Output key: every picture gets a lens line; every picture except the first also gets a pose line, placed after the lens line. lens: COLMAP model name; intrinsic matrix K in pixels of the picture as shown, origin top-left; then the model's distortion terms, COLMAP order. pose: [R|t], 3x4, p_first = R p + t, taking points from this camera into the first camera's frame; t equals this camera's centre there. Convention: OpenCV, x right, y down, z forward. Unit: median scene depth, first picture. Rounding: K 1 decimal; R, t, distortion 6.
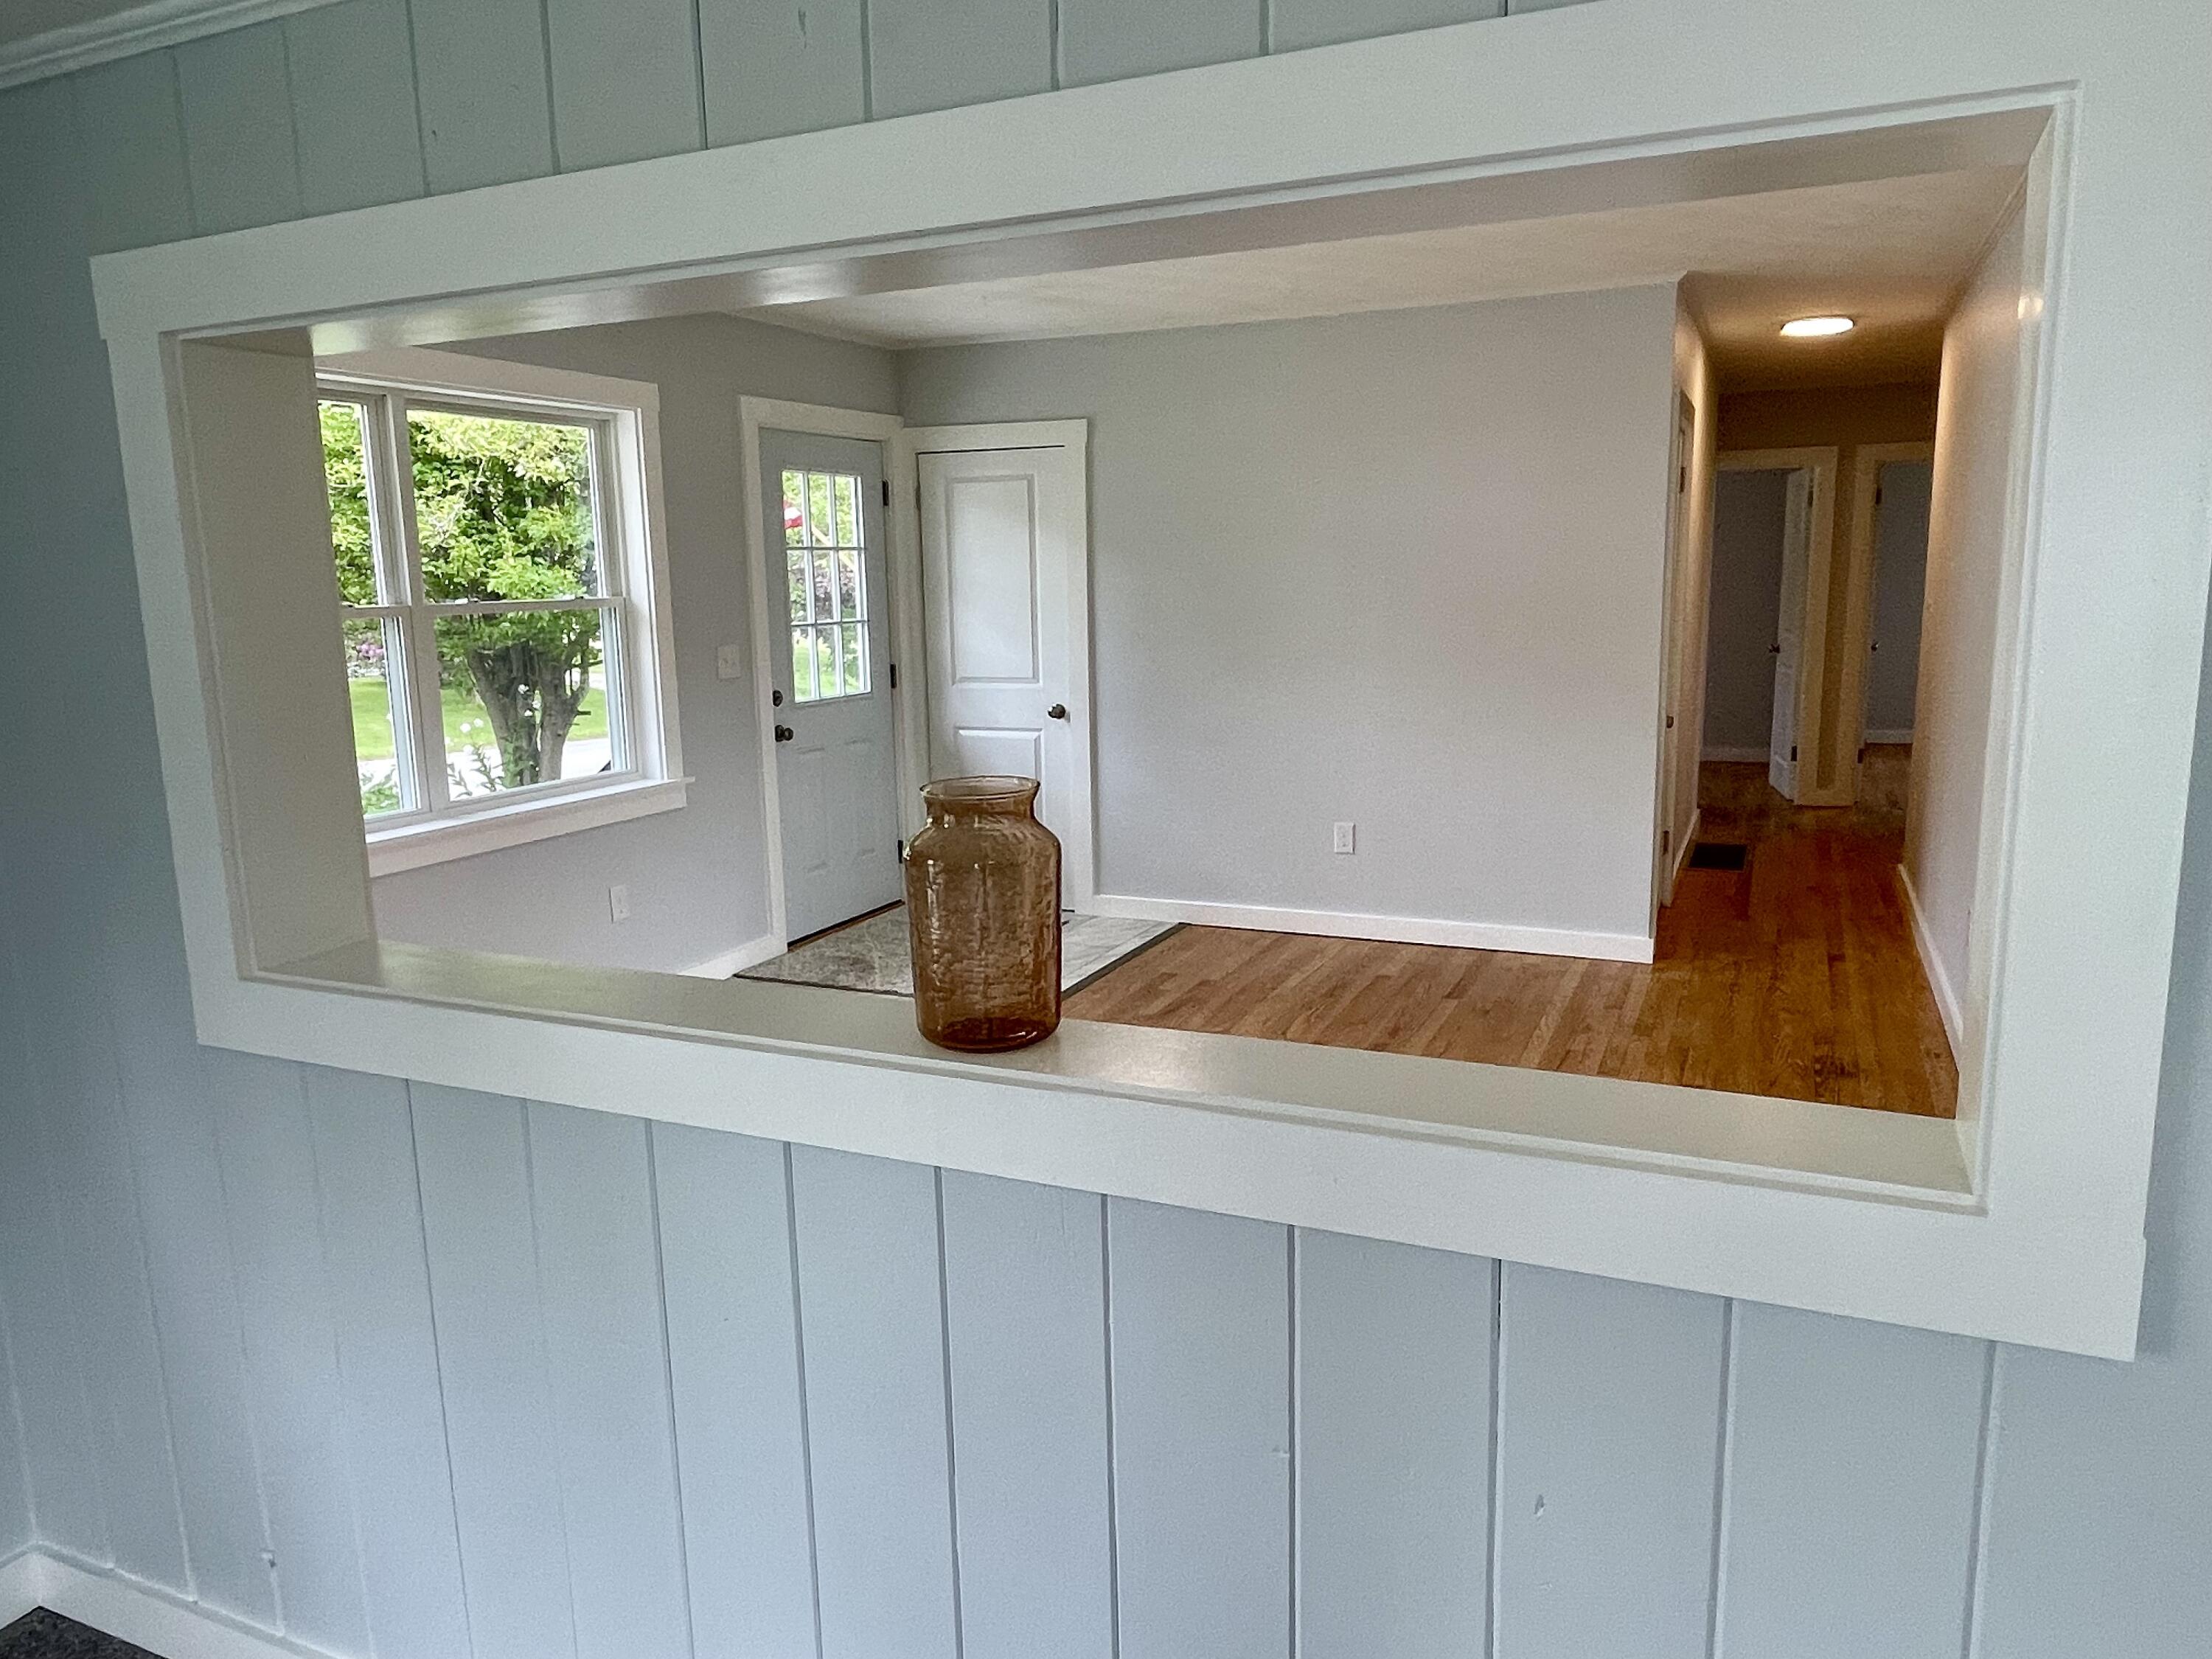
lens RADIAL K [[1513.0, 0, 1111.8], [0, 1513.0, 828.9], [0, 0, 1]] dist [0.009752, -0.006019]
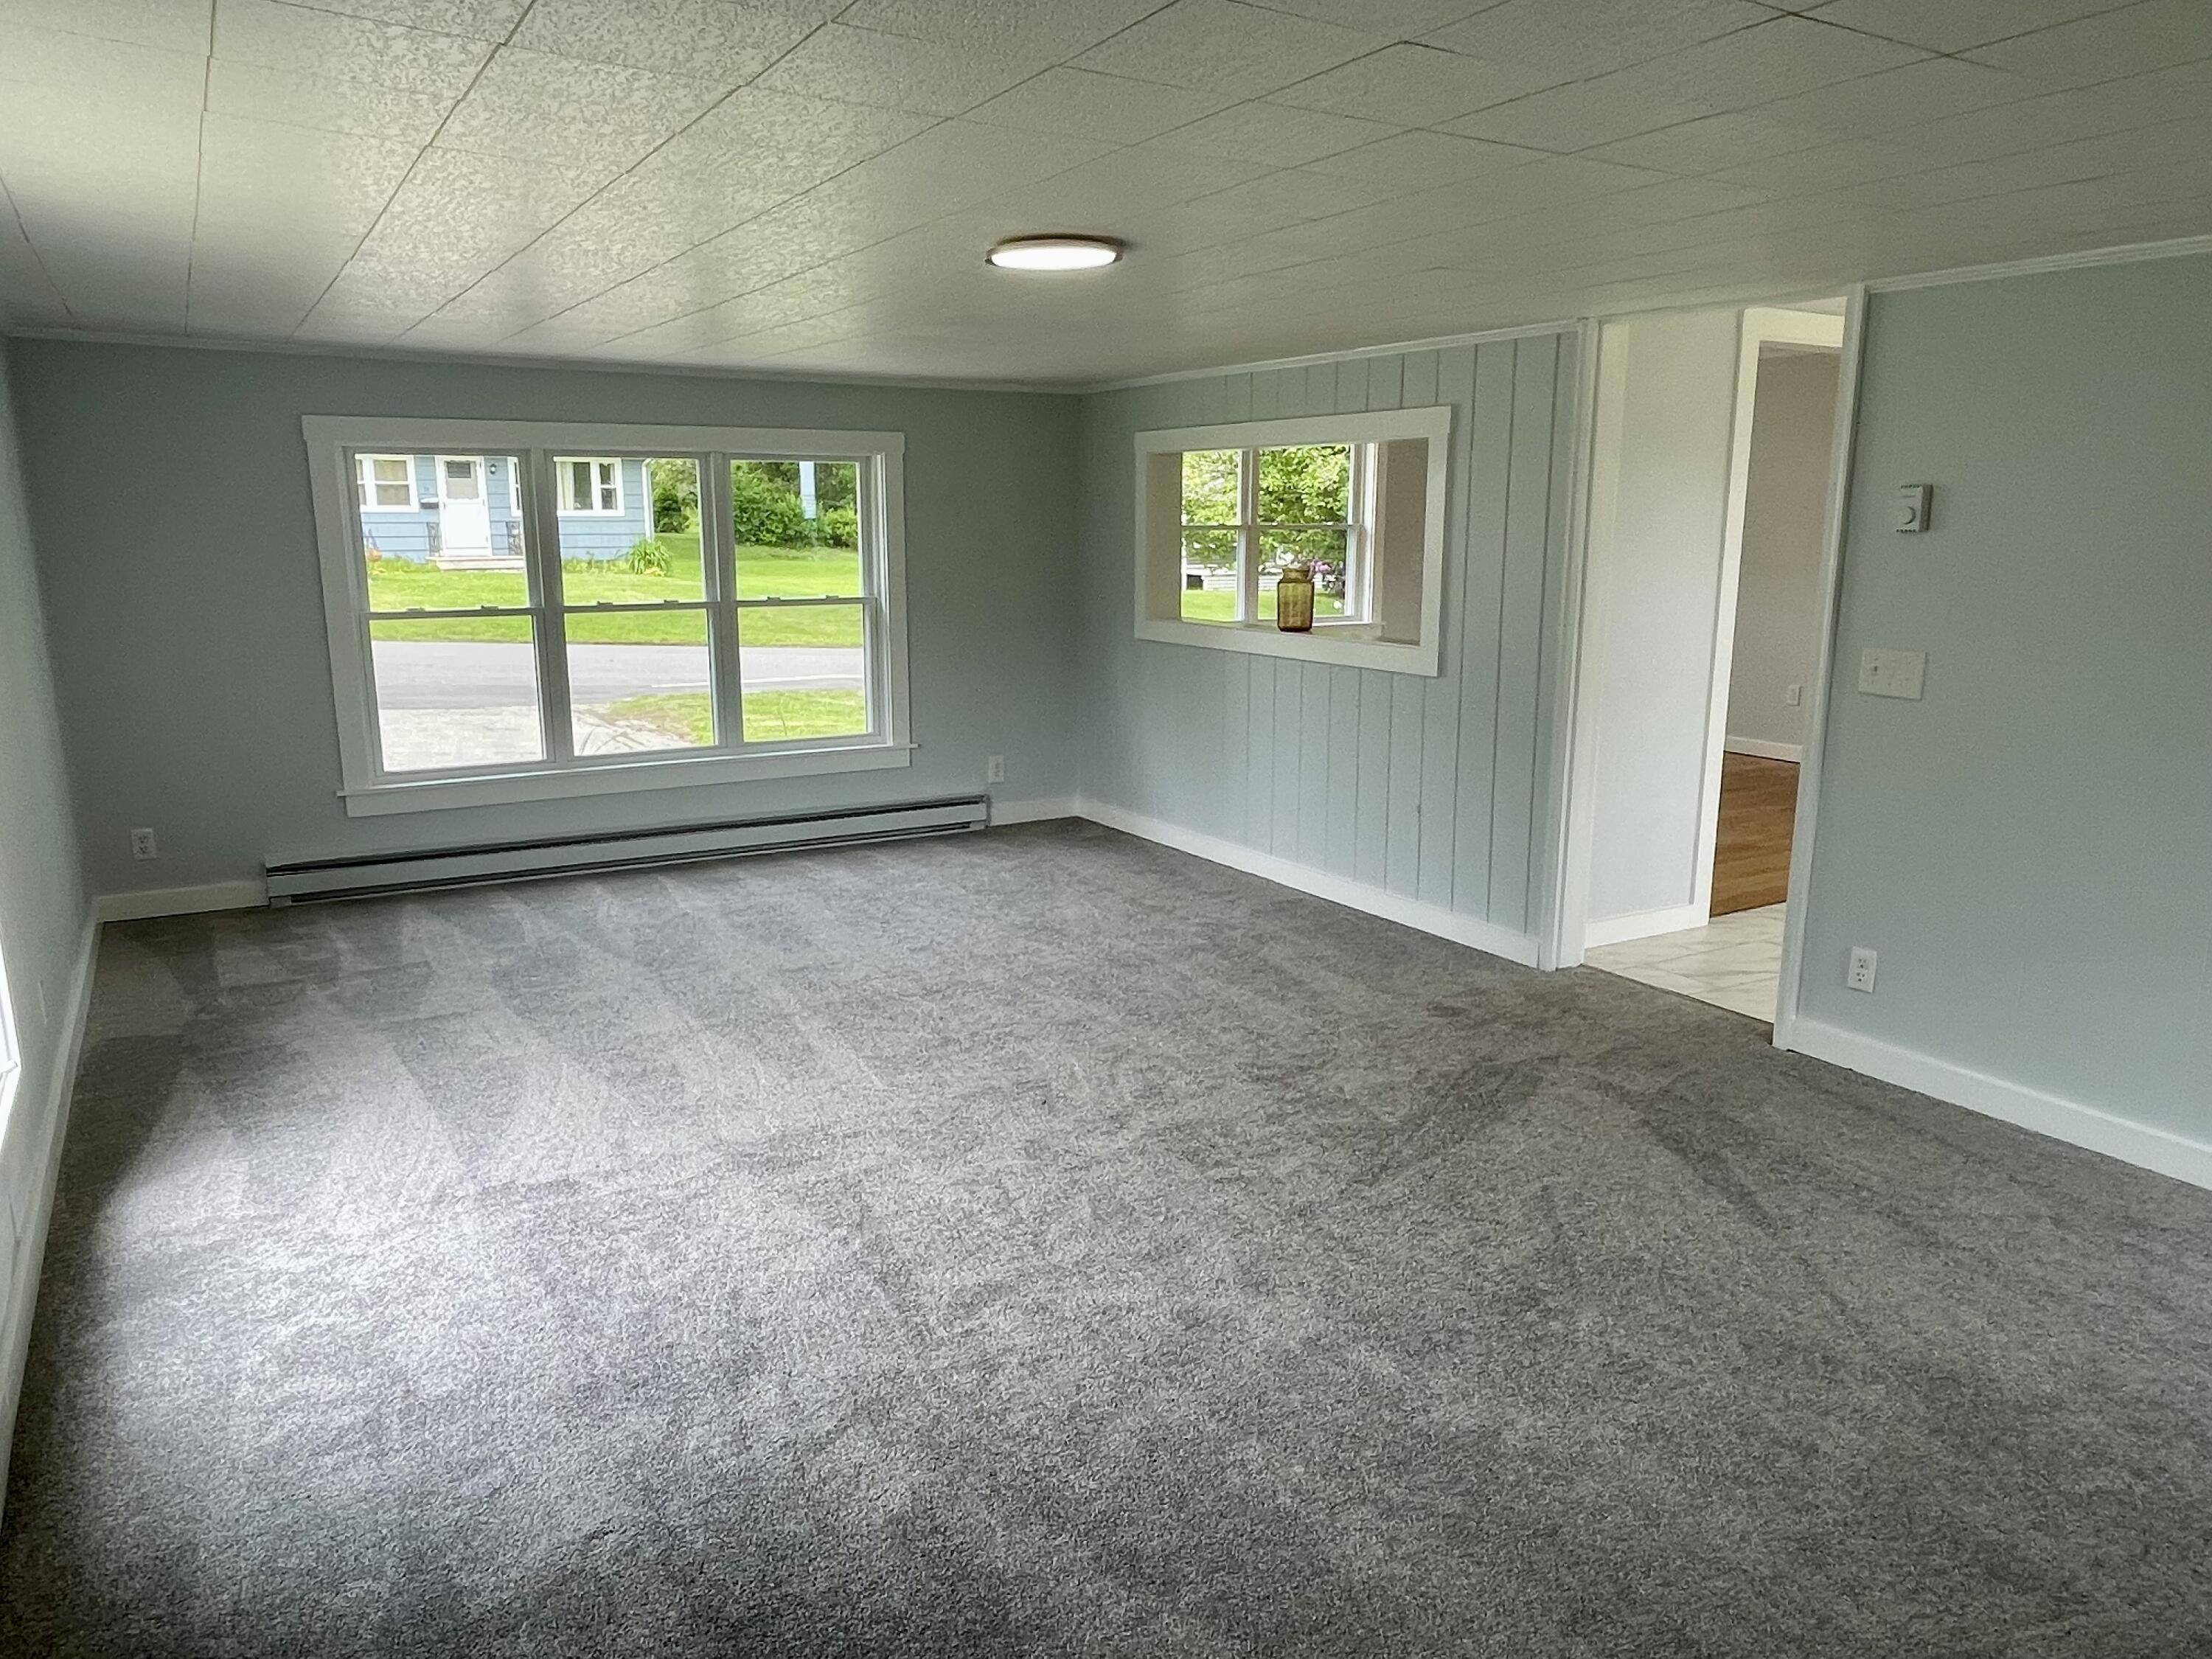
lens RADIAL K [[1513.0, 0, 1113.6], [0, 1513.0, 836.9], [0, 0, 1]] dist [0.009752, -0.006019]
pose [[0.821784, 0.142029, -0.551814, 0.436583], [-0.120052, 0.989855, 0.075989, 0.102585], [0.557009, 0.003800, 0.830498, -0.626433]]
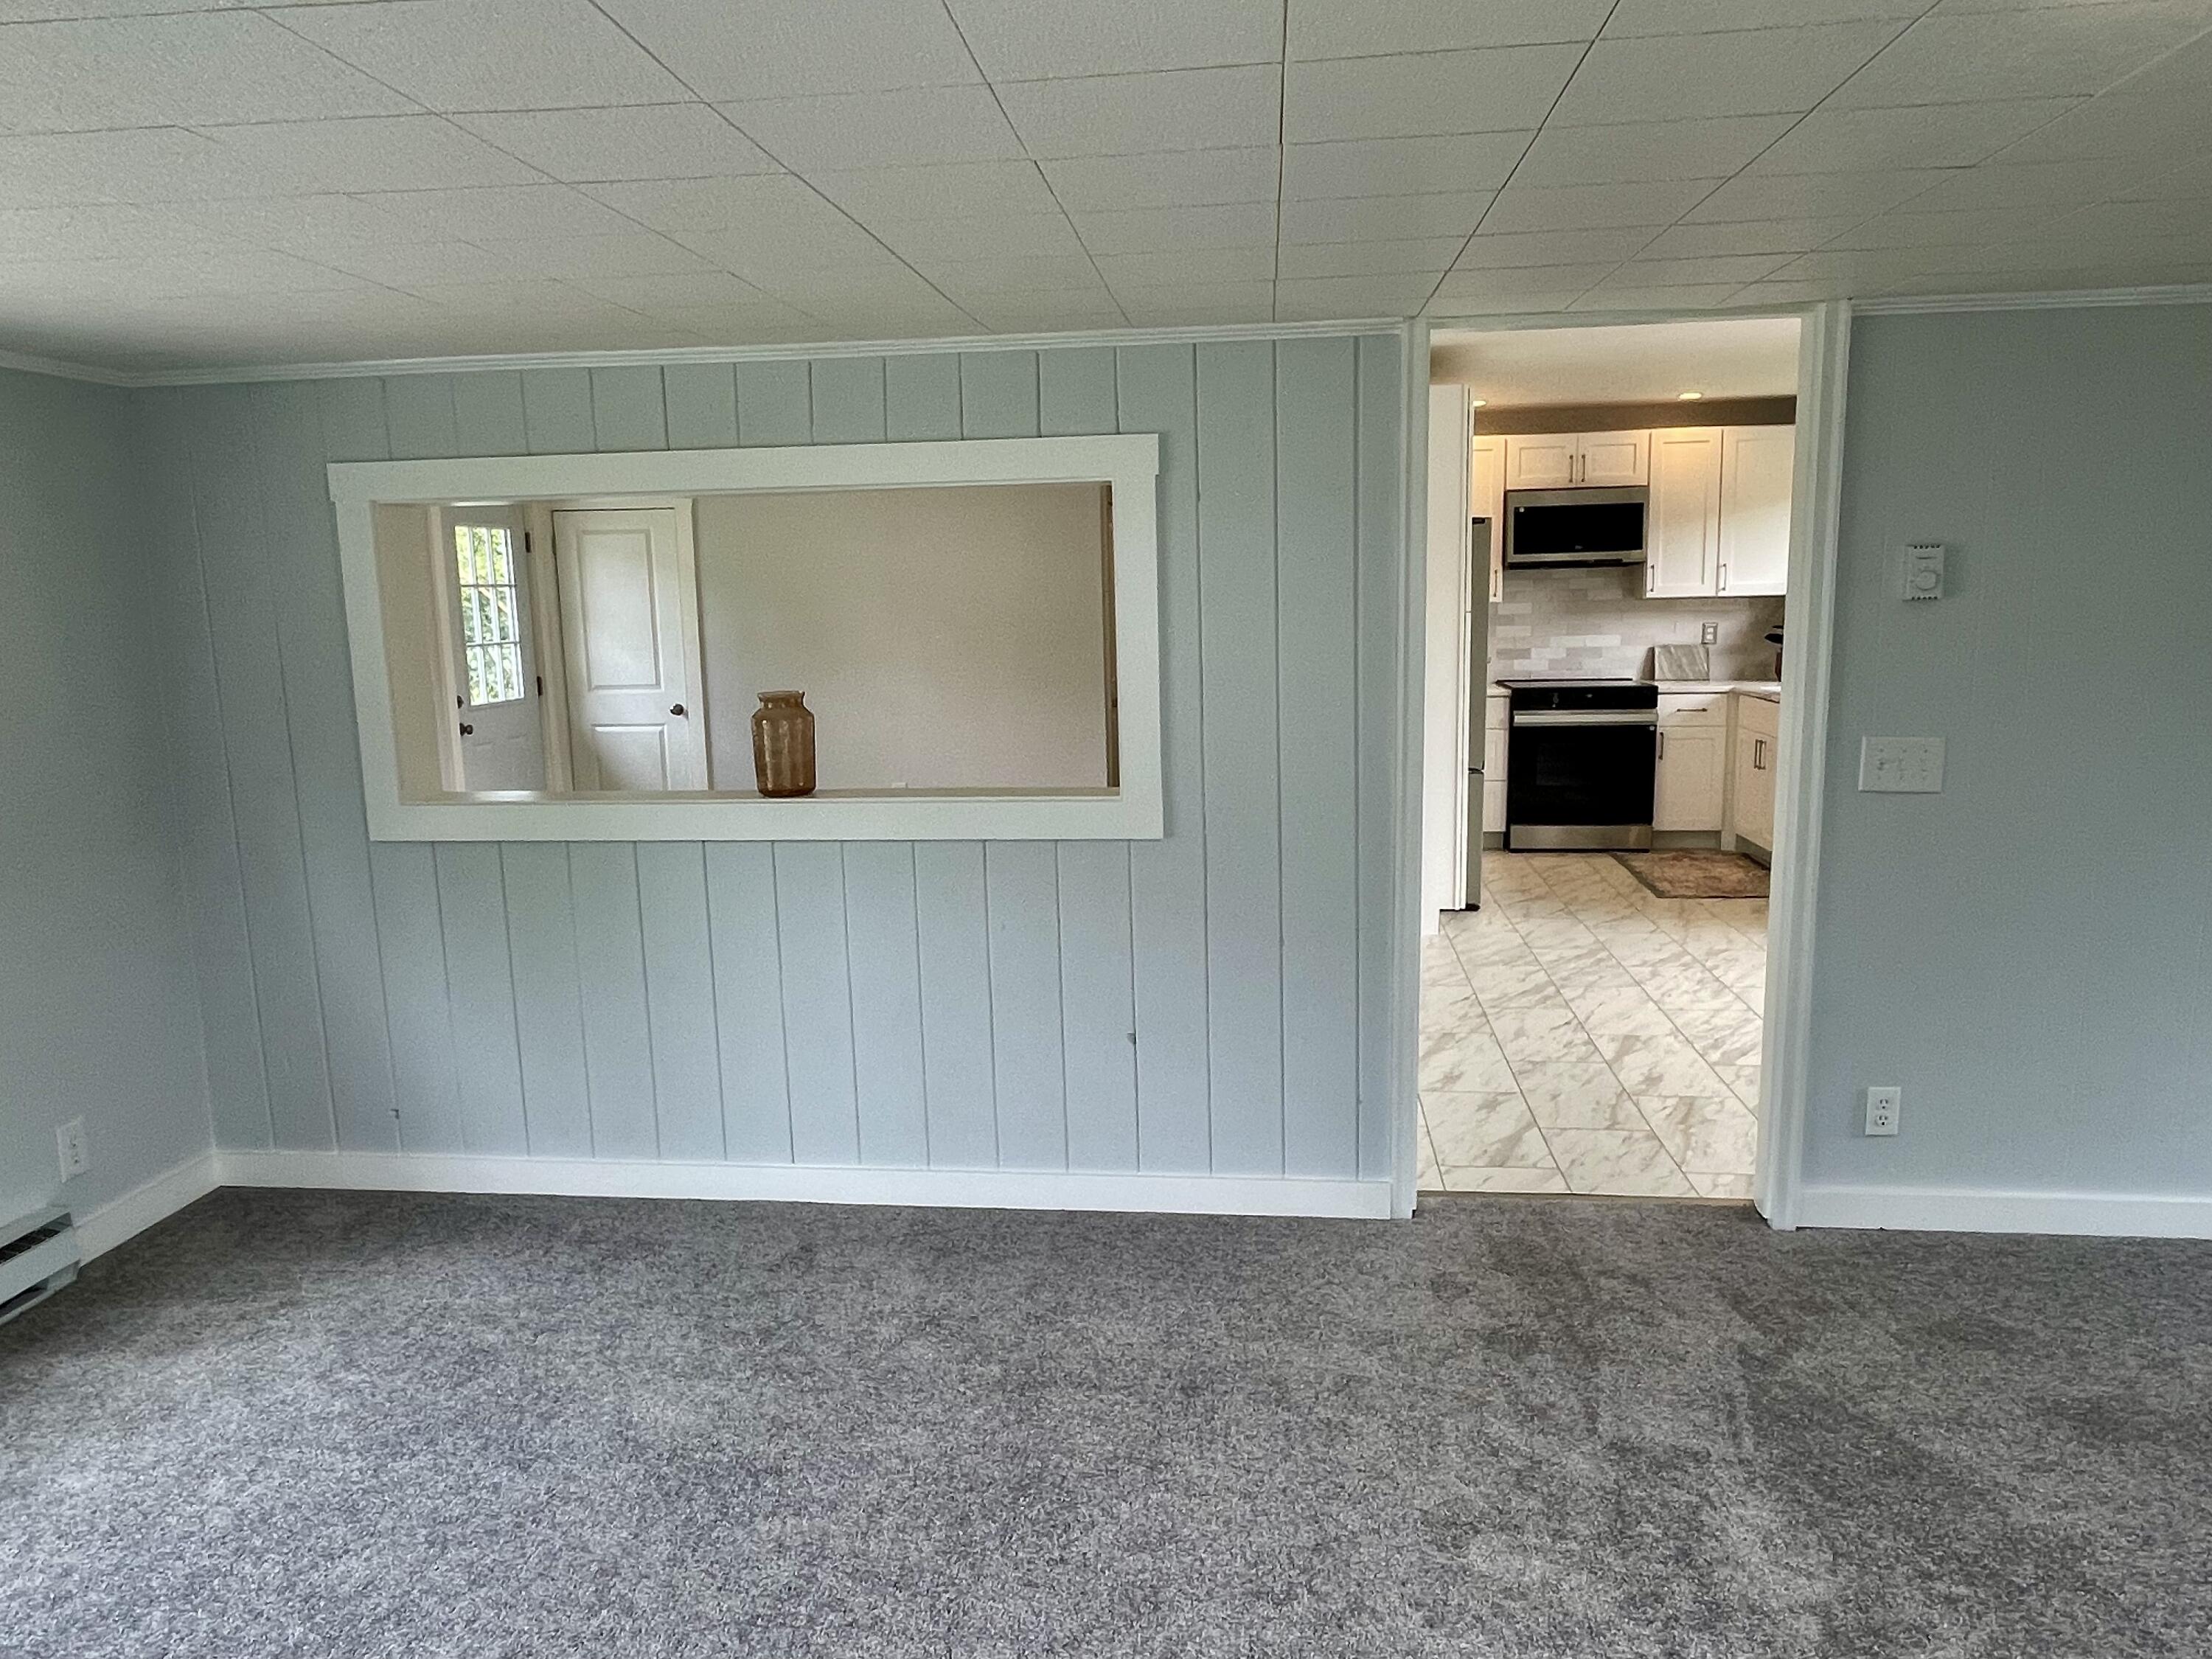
lens RADIAL K [[1513.0, 0, 1088.2], [0, 1513.0, 842.3], [0, 0, 1]] dist [0.009752, -0.006019]
pose [[0.957914, -0.050352, 0.282605, -0.072576], [0.052695, 0.998610, -0.000690, 0.057607], [-0.282177, 0.015553, 0.959236, -0.360671]]
